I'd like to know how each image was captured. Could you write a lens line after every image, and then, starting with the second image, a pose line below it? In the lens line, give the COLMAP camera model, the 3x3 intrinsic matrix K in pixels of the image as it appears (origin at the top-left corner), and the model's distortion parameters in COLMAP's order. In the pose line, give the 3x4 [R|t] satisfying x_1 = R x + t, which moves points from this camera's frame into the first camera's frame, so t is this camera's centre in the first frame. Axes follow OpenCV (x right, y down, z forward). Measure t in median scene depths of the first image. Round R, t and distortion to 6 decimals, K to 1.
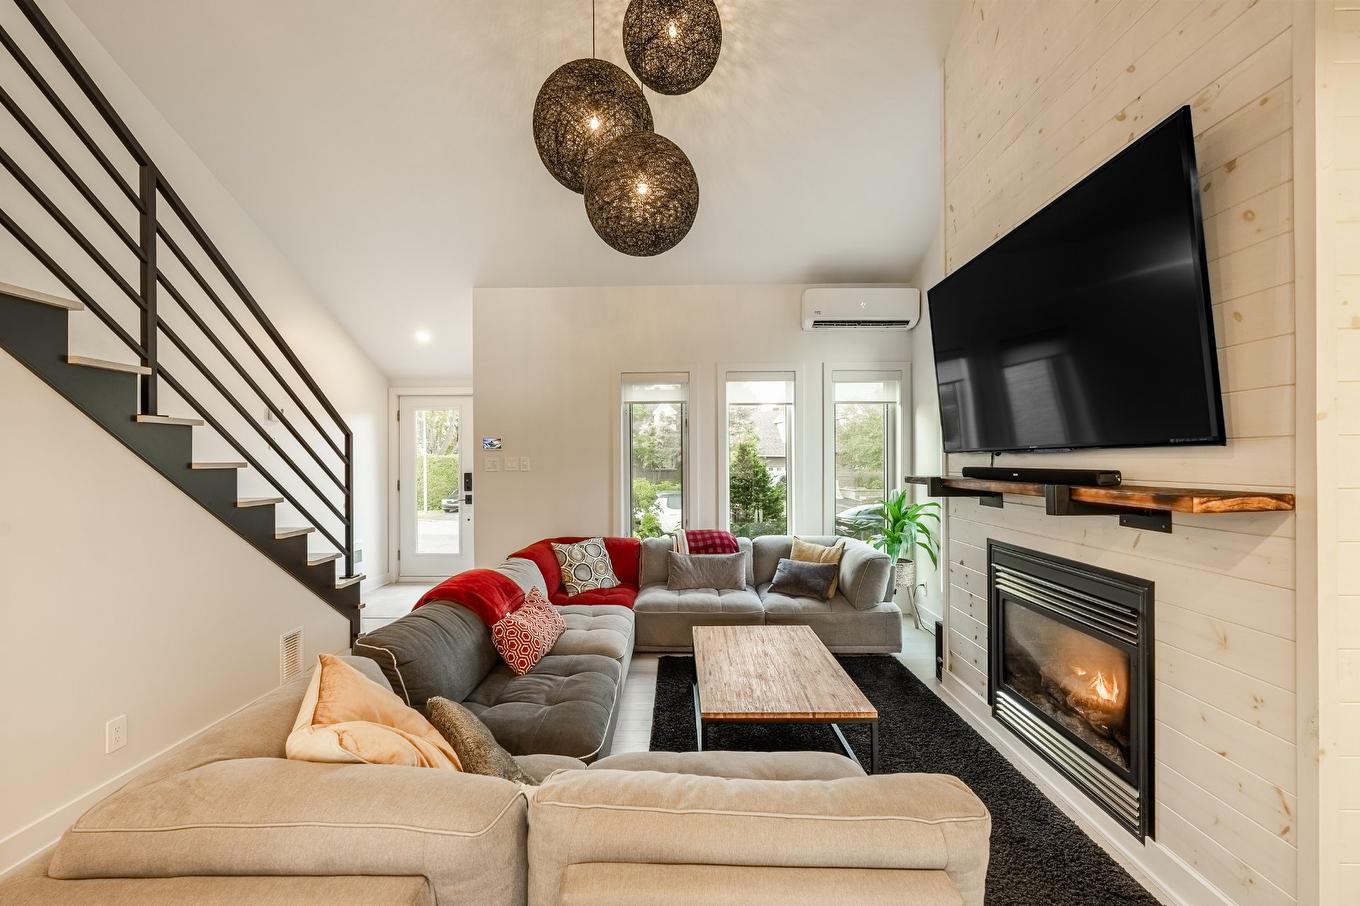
lens RADIAL K [[546.9, 0, 679.4], [0, 546.9, 457.1], [0, 0, 1]] dist [-0.004122, -0.000296]
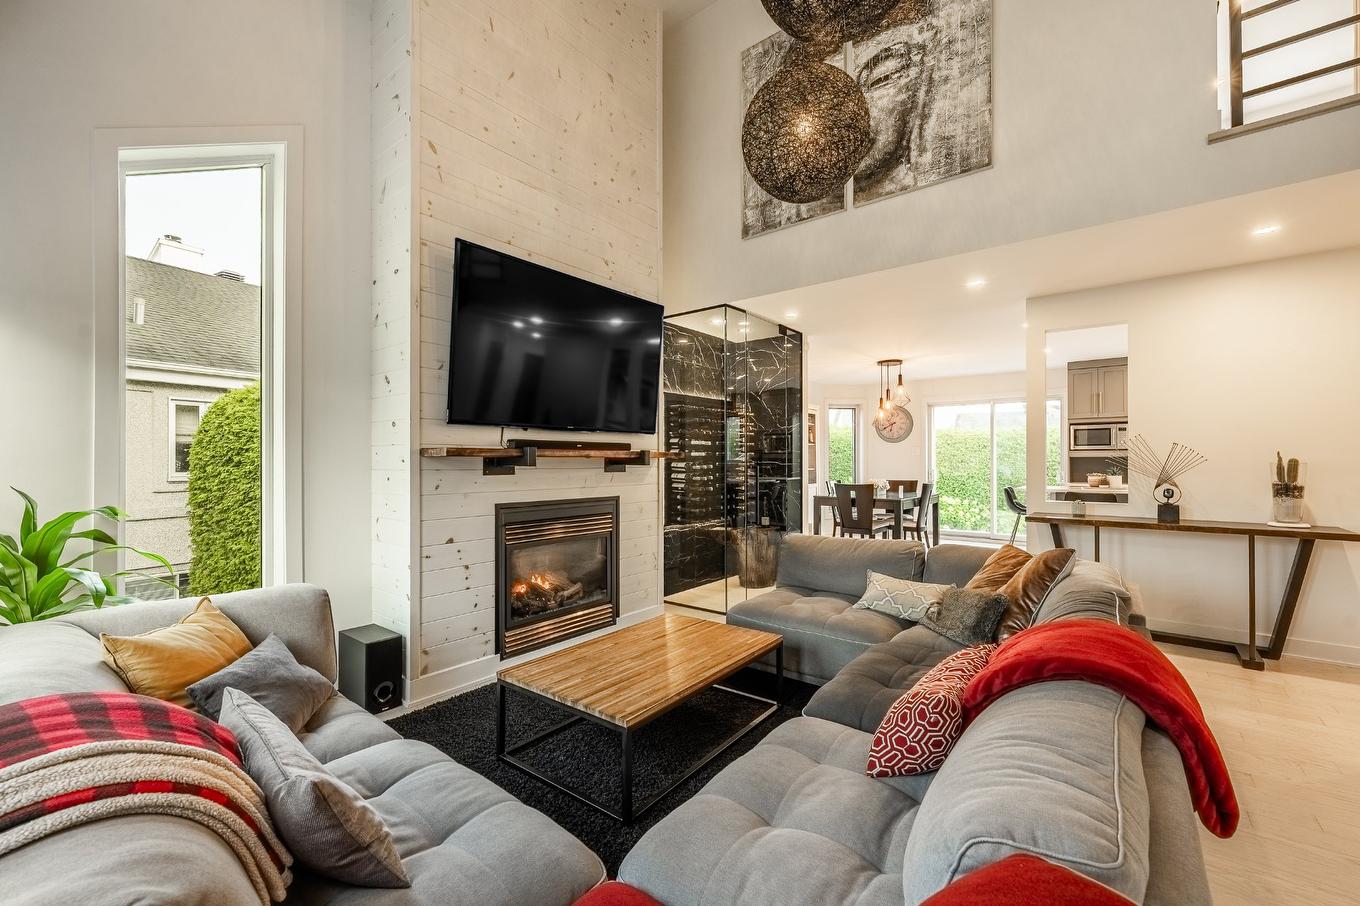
lens RADIAL K [[546.9, 0, 684.6], [0, 546.9, 455.3], [0, 0, 1]] dist [-0.004122, -0.000296]
pose [[-0.792212, 0.013782, 0.610090, -0.613986], [0.005175, 0.999861, -0.015866, 0.101691], [-0.610224, -0.009412, -0.792173, 2.430901]]
